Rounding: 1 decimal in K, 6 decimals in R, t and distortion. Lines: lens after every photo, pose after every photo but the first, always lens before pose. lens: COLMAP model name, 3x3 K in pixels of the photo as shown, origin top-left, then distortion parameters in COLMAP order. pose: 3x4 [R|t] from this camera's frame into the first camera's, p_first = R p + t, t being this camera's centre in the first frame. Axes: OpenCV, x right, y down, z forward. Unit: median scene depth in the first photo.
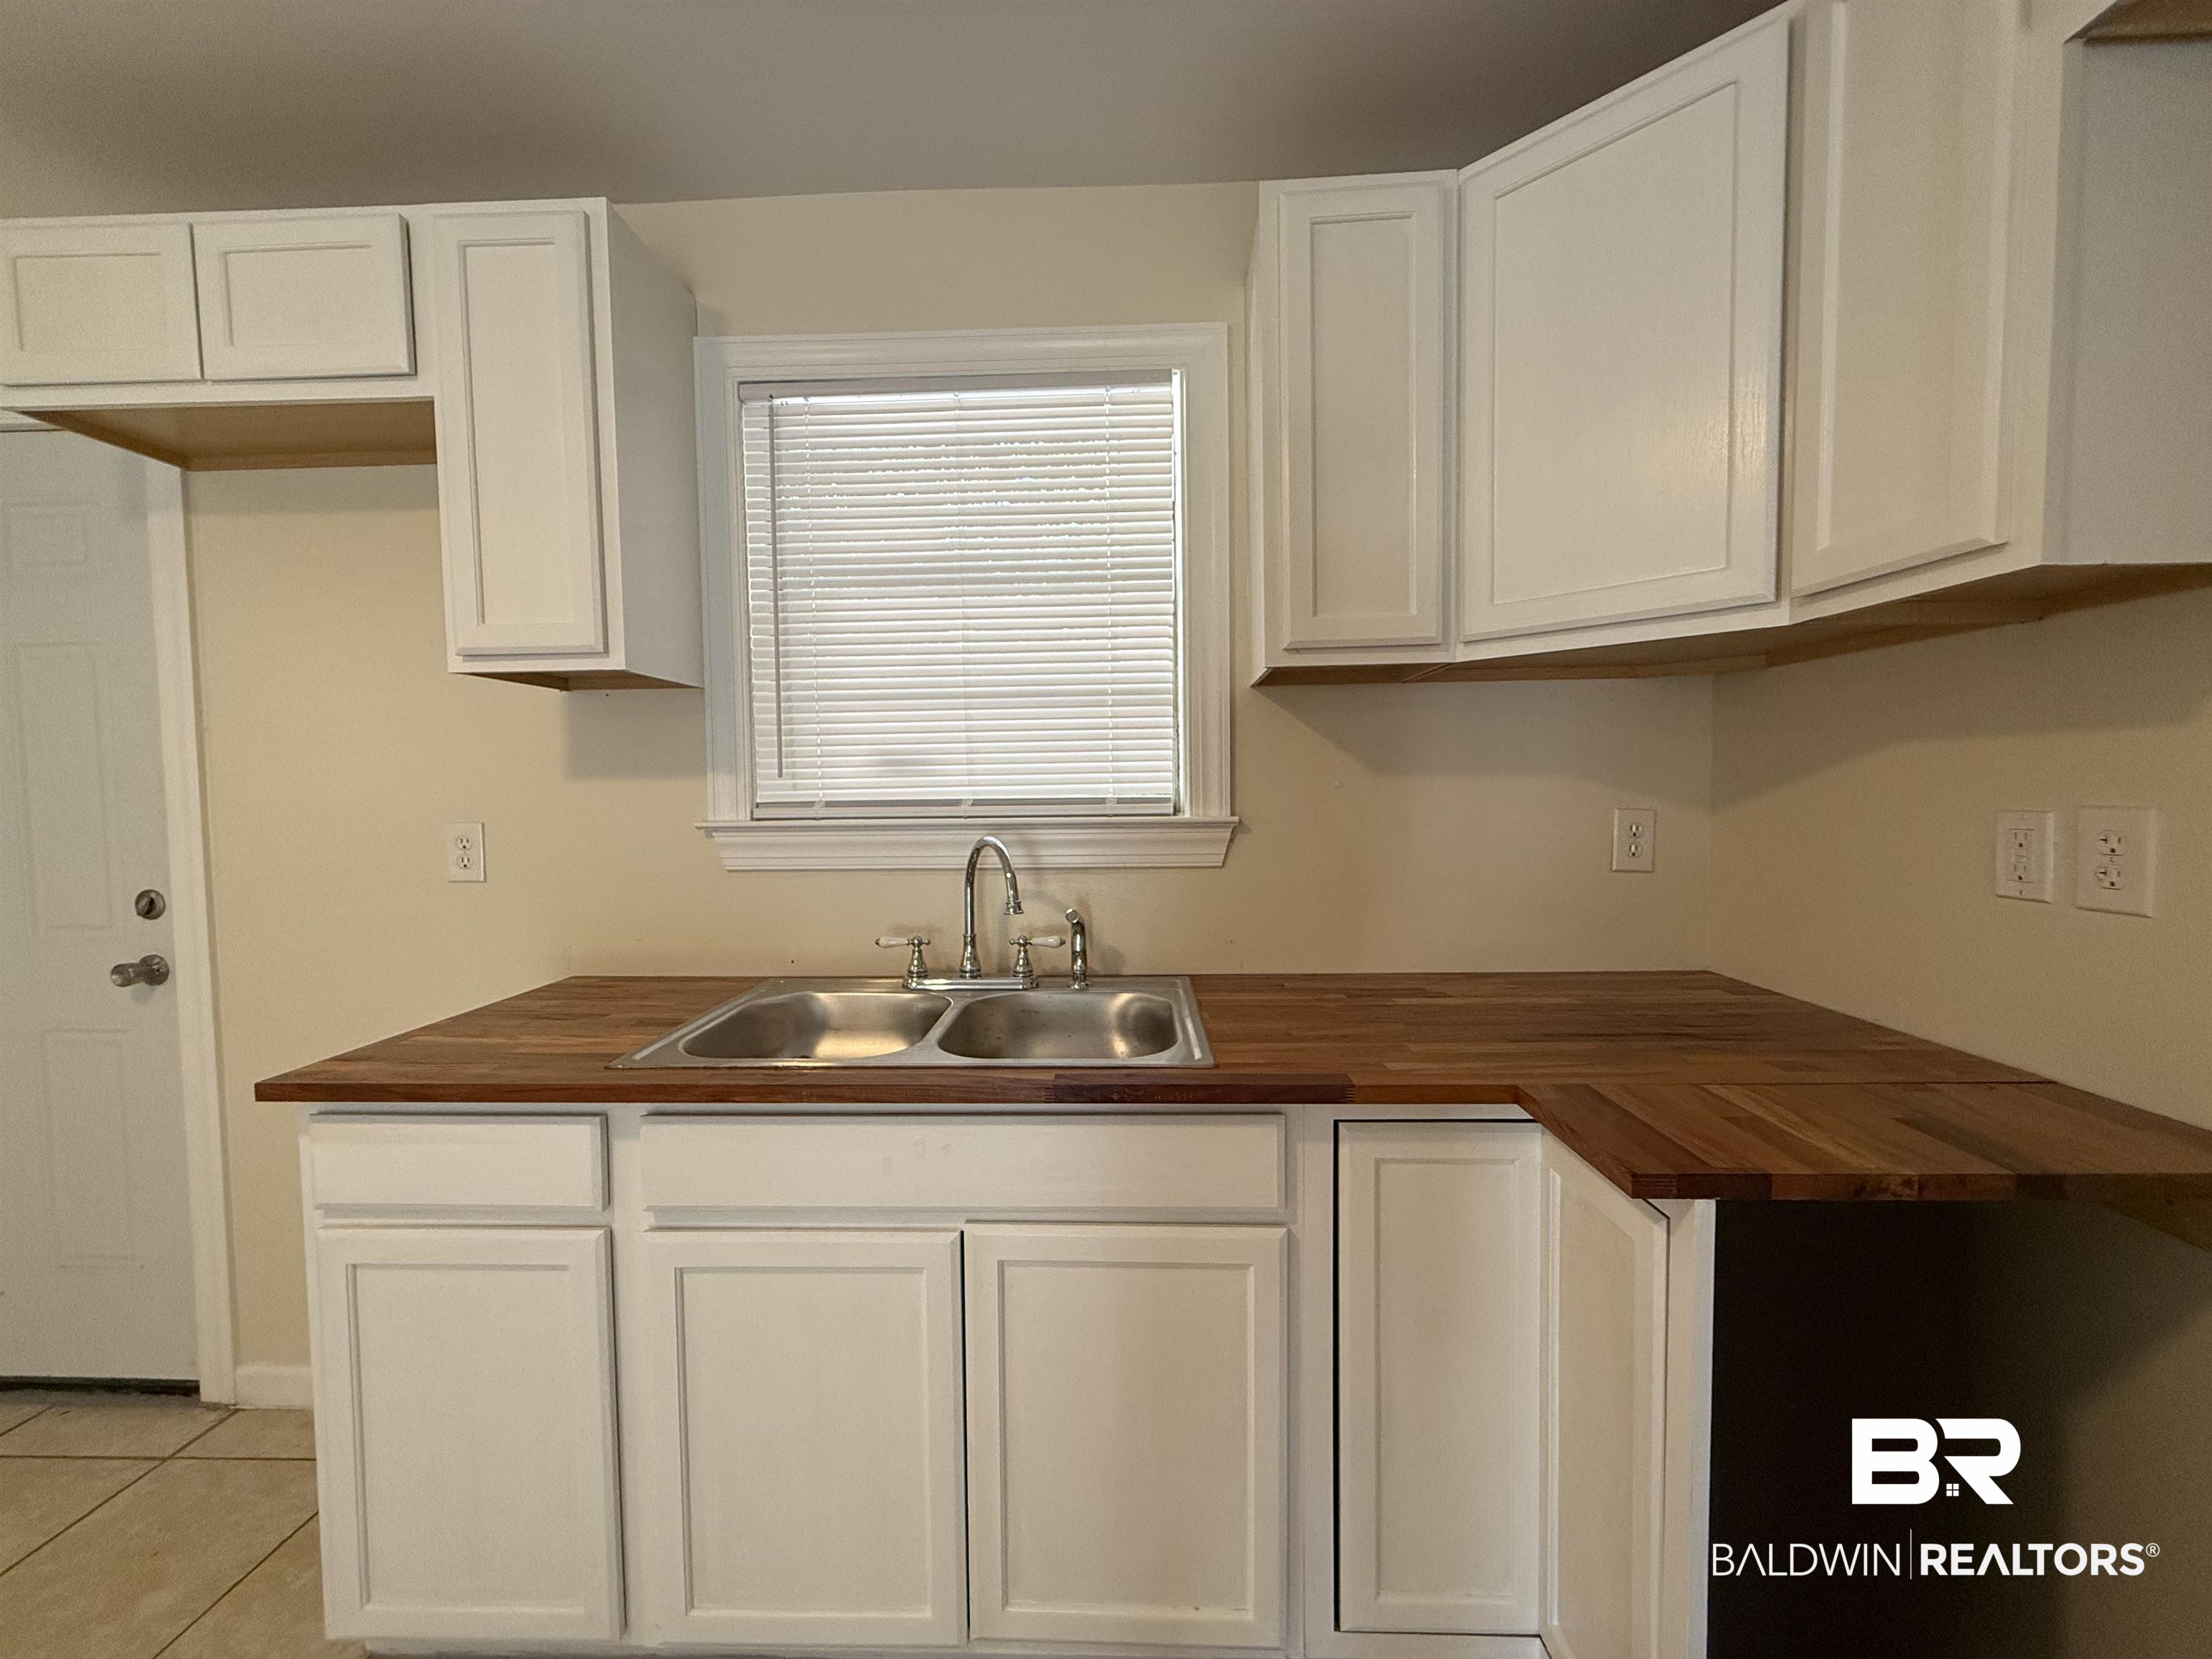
lens RADIAL K [[879.8, 0, 1094.4], [0, 879.8, 808.7], [0, 0, 1]] dist [0.001007, 0.000062]
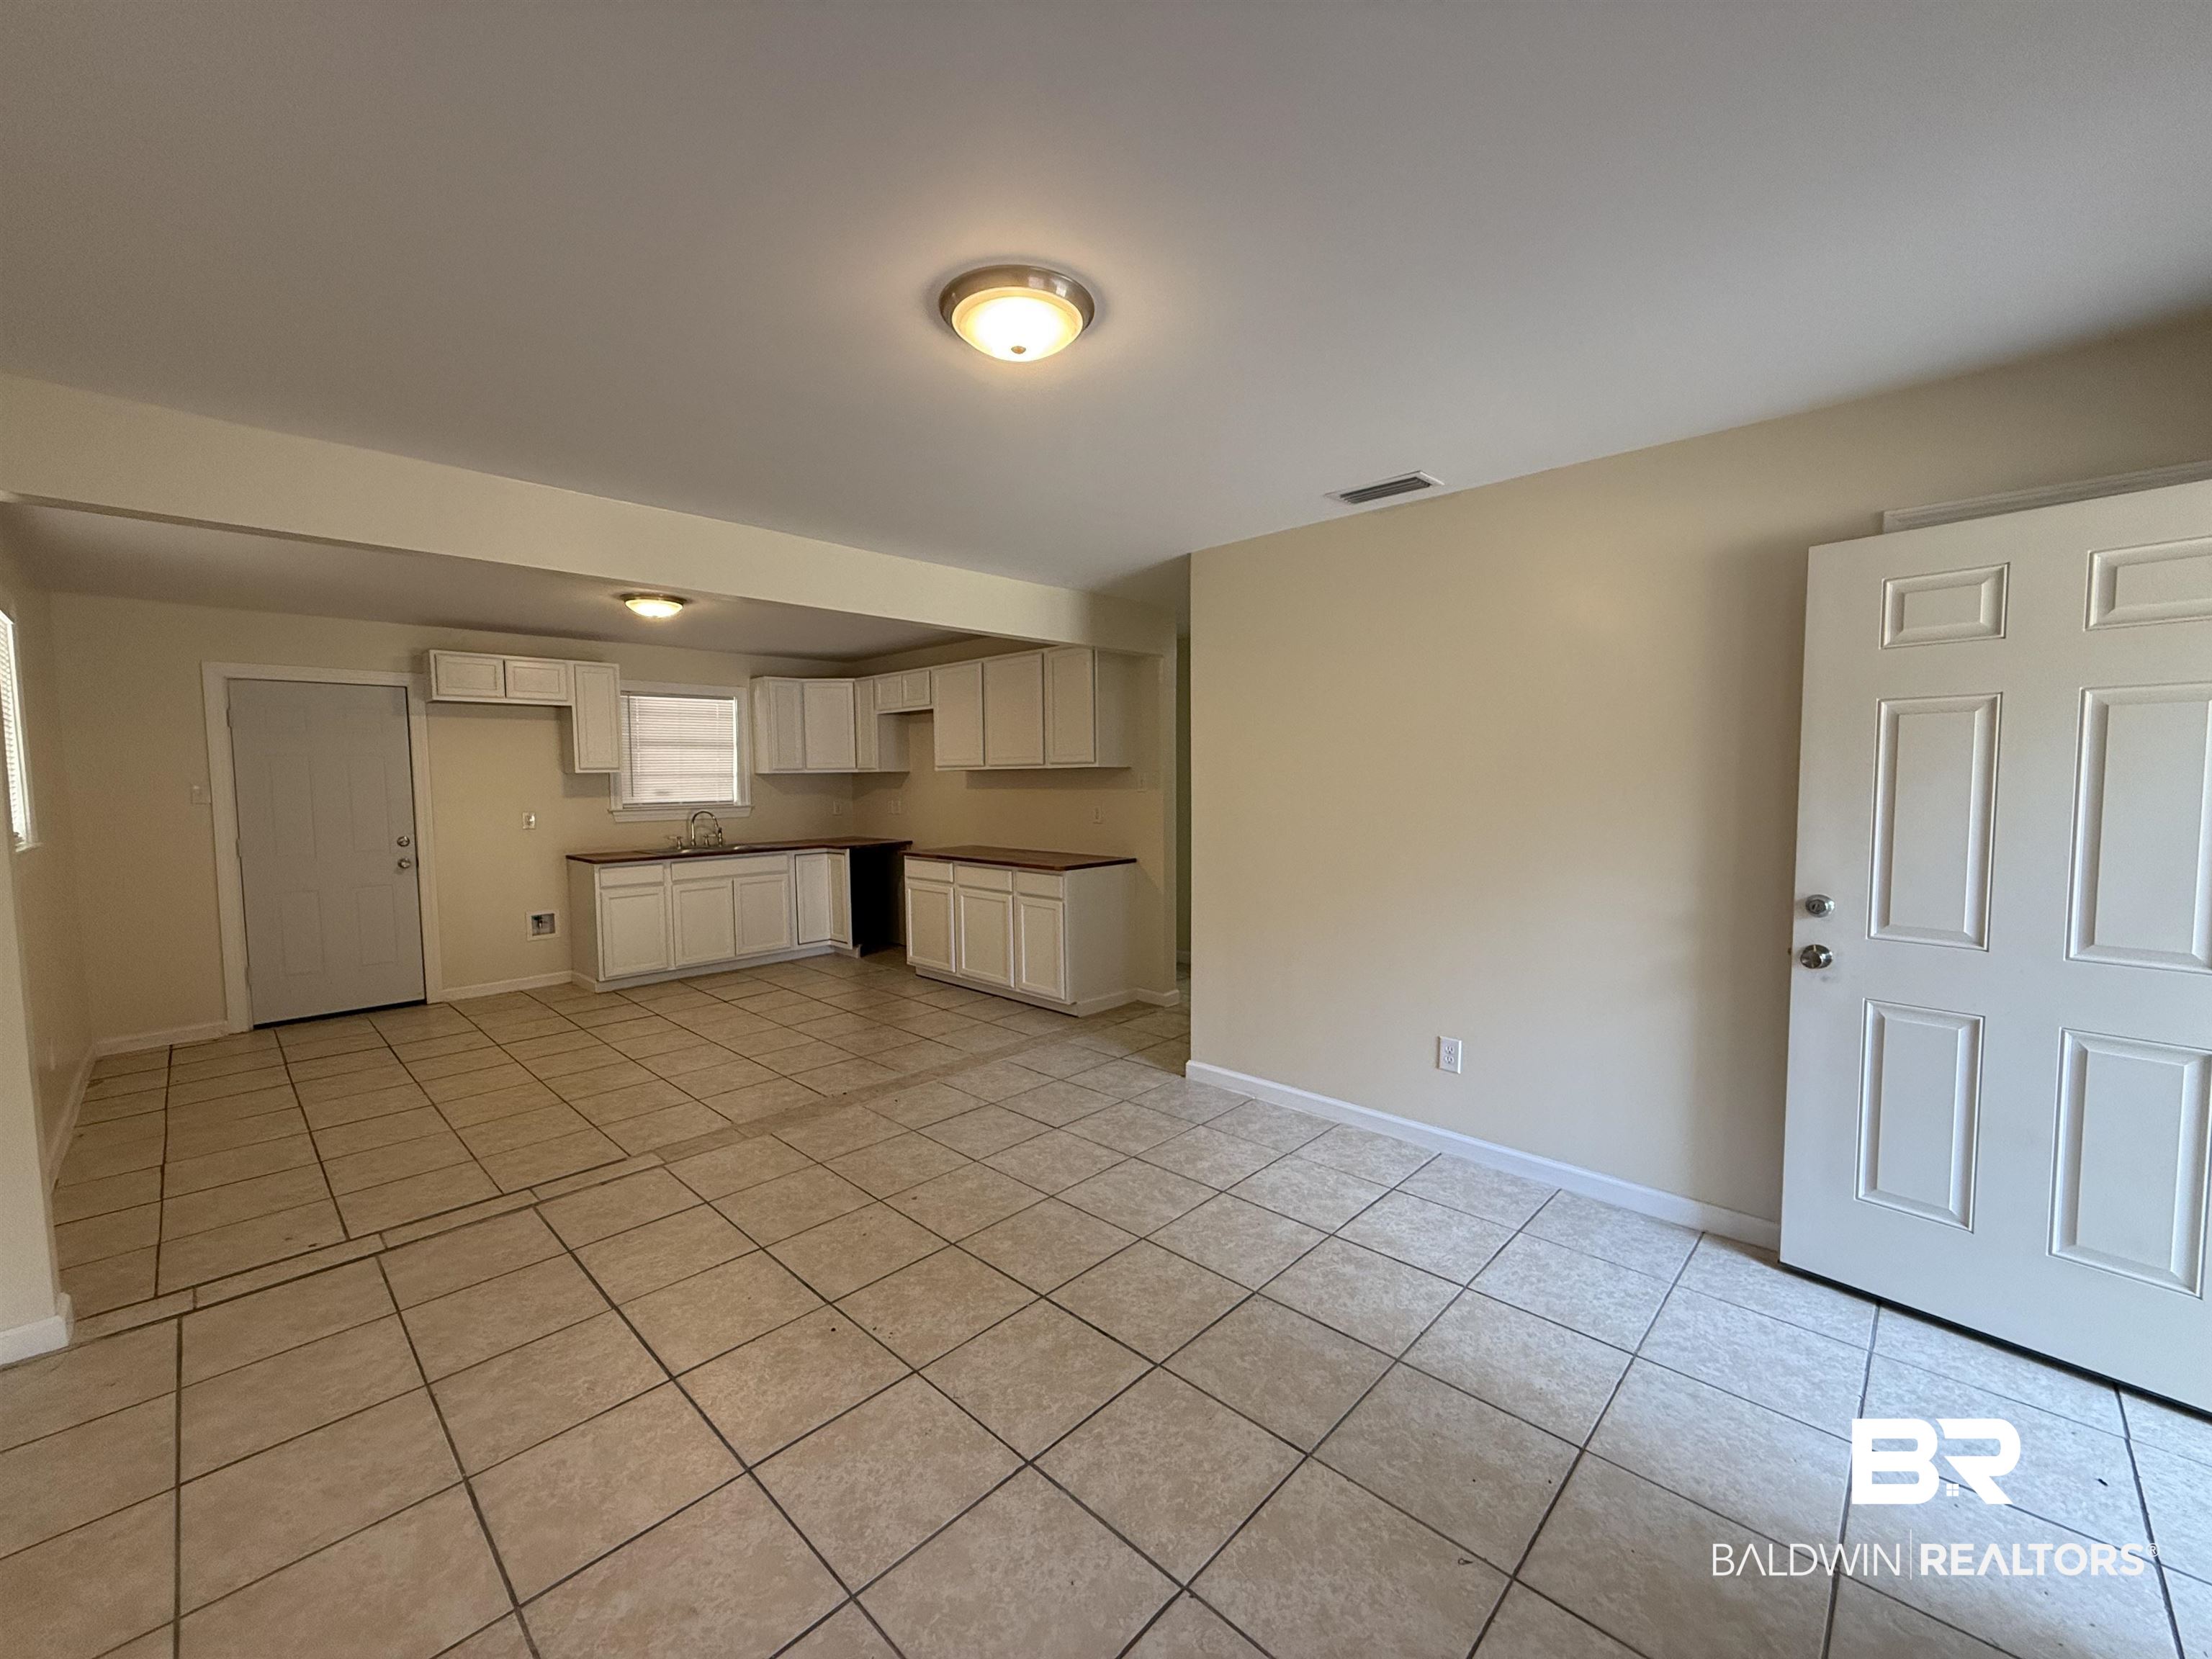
lens RADIAL K [[879.8, 0, 1101.3], [0, 879.8, 830.3], [0, 0, 1]] dist [0.001007, 0.000062]
pose [[0.668887, -0.042252, 0.742163, -1.781533], [0.041156, 0.998957, 0.019779, 0.111339], [-0.742224, 0.017314, 0.669928, -2.920757]]
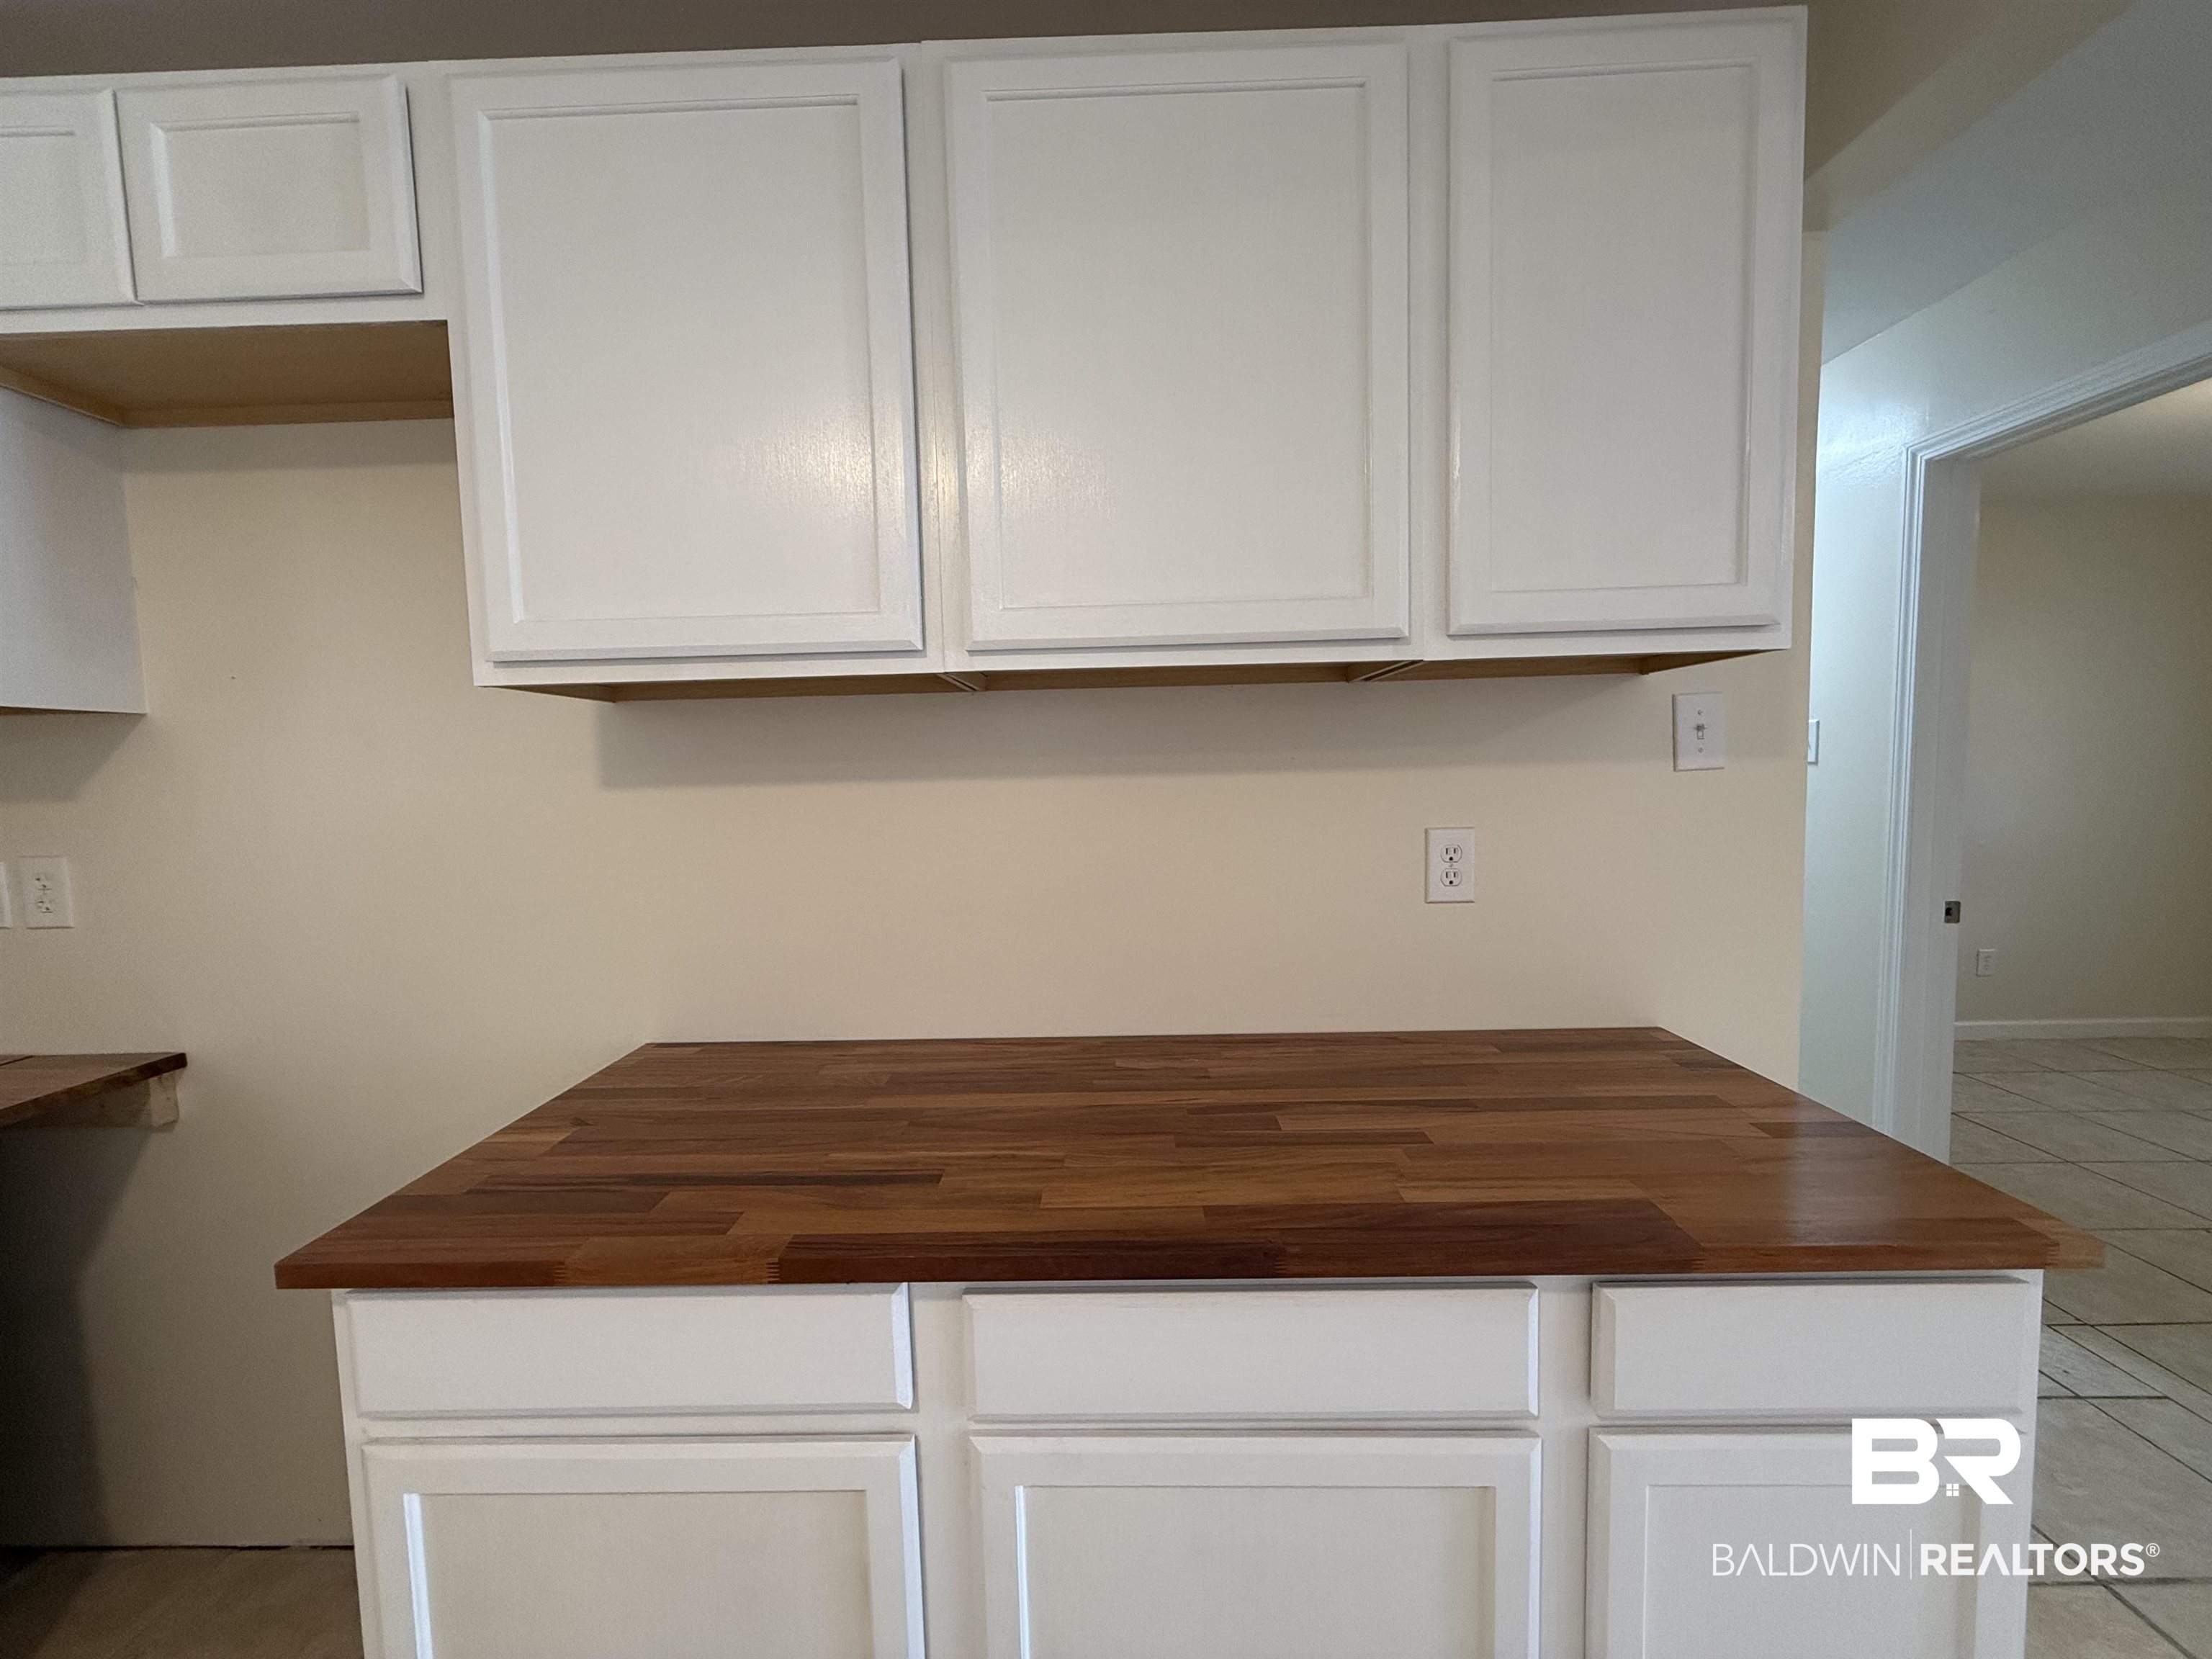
lens RADIAL K [[879.8, 0, 1094.2], [0, 879.8, 832.7], [0, 0, 1]] dist [0.001007, 0.000062]
pose [[-0.012345, -0.063146, 0.997928, -0.168999], [0.077181, 0.994966, 0.063913, 0.006297], [-0.996941, 0.077810, -0.007409, -0.397452]]
